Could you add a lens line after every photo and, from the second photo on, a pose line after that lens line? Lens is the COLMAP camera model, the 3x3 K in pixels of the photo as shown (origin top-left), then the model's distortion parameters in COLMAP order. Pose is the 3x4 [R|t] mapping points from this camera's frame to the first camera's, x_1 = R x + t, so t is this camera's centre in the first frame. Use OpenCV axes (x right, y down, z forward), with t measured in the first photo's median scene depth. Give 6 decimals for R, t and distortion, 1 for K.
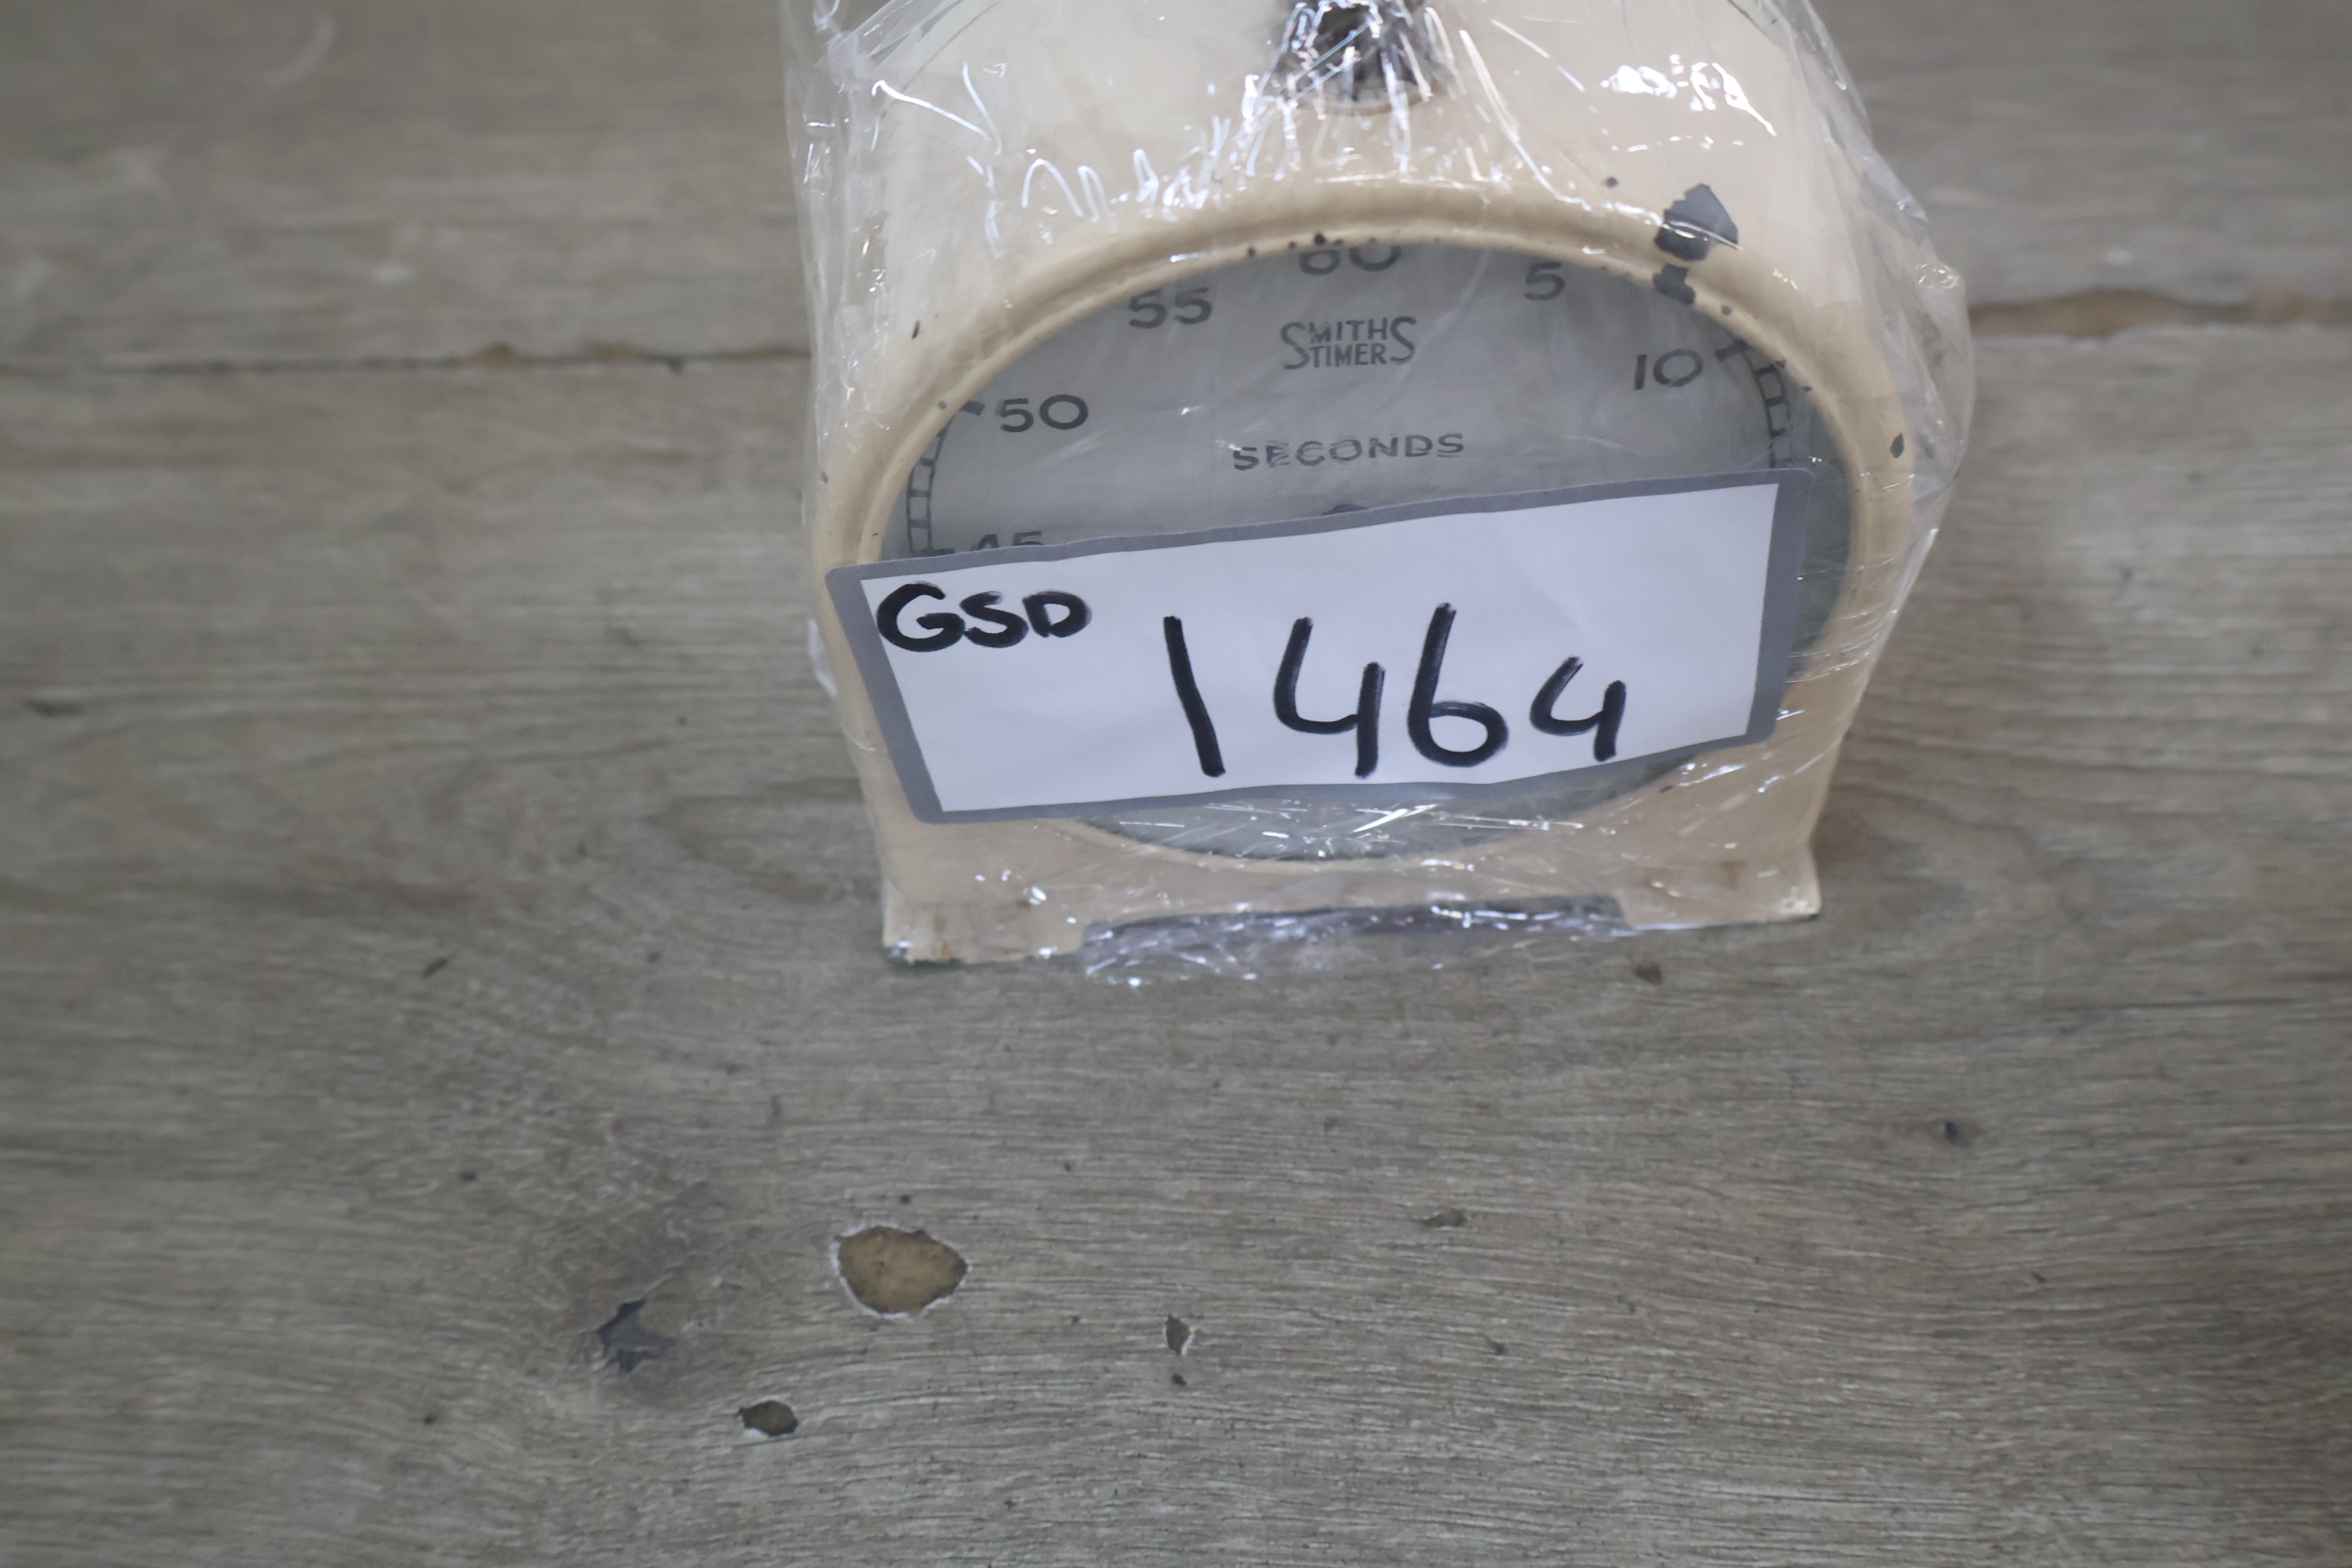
lens RADIAL K [[2345.7, 0, 1181.1], [0, 2345.7, 723.9], [0, 0, 1]] dist [0.009666, 0.000000]
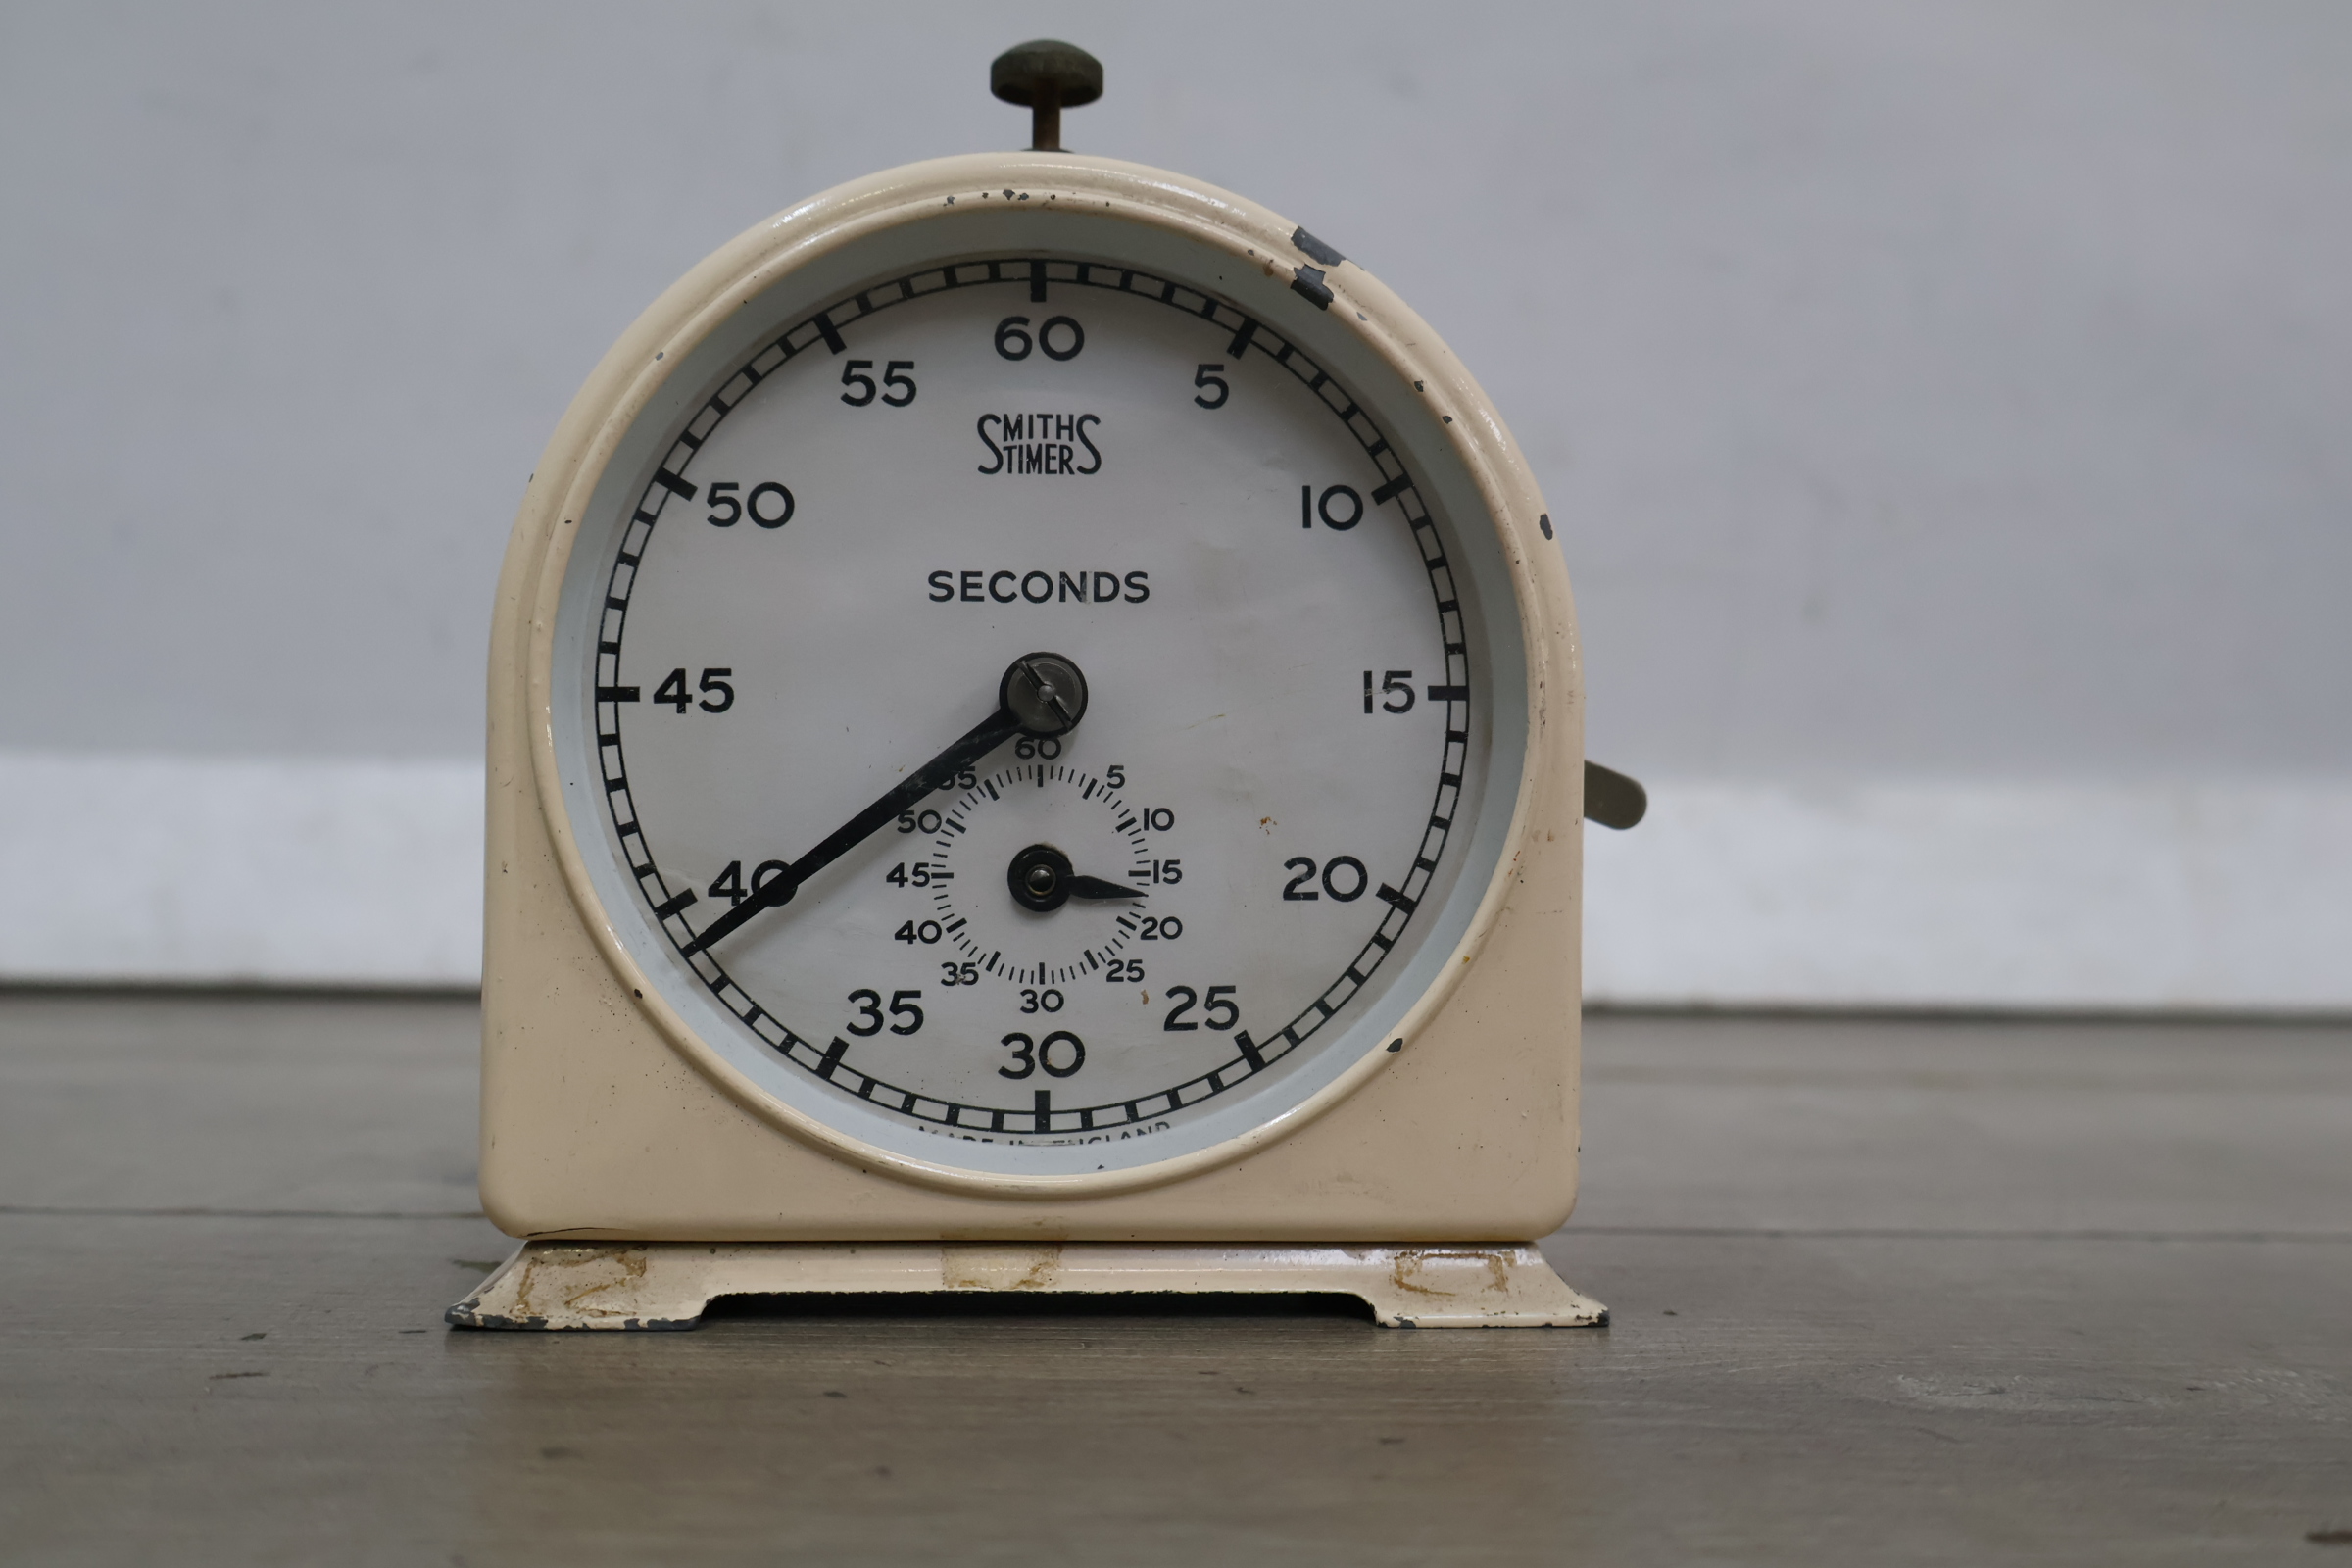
lens RADIAL K [[2345.7, 0, 1166.2], [0, 2345.7, 779.8], [0, 0, 1]] dist [0.009666, 0.000000]
pose [[0.997658, 0.052656, 0.043660, 0.085674], [0.005574, 0.573578, -0.819132, 0.780512], [-0.068174, 0.817457, 0.571941, 0.465785]]
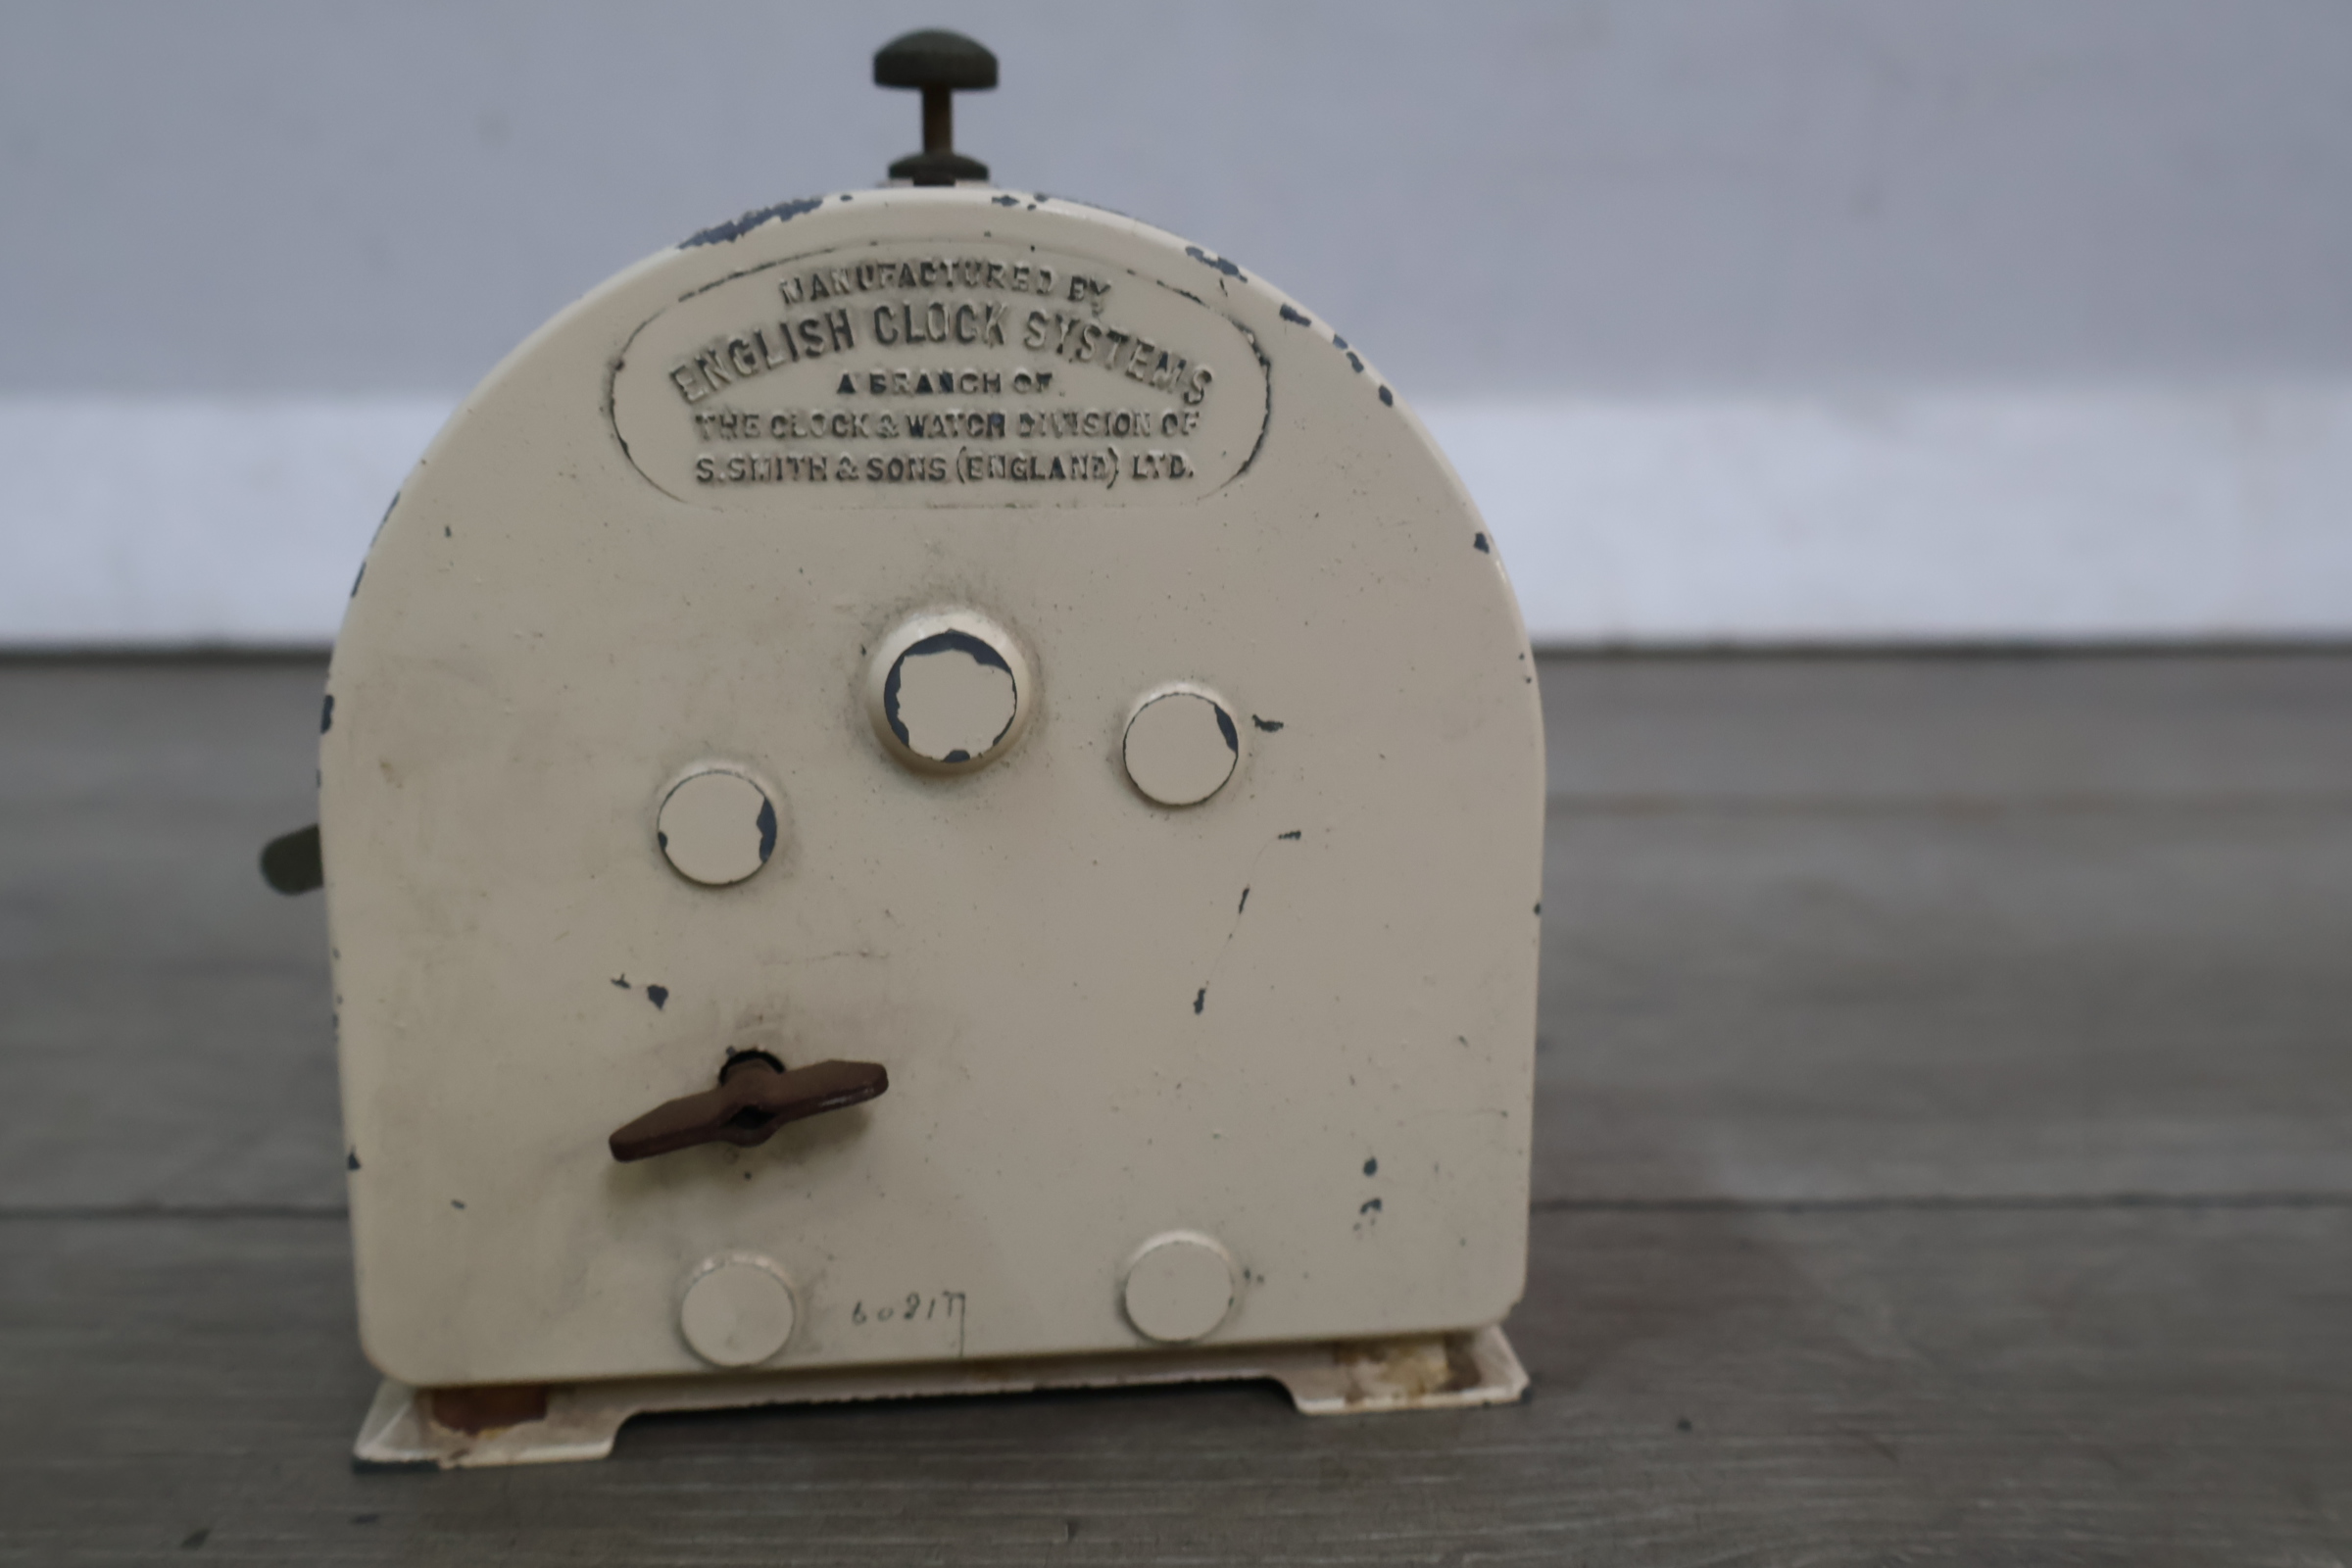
lens RADIAL K [[2345.7, 0, 1169.0], [0, 2345.7, 749.6], [0, 0, 1]] dist [0.009666, 0.000000]
pose [[0.998443, 0.026081, 0.049315, 0.092476], [0.011935, 0.763660, -0.645509, 0.489838], [-0.054496, 0.645092, 0.762159, 0.314164]]
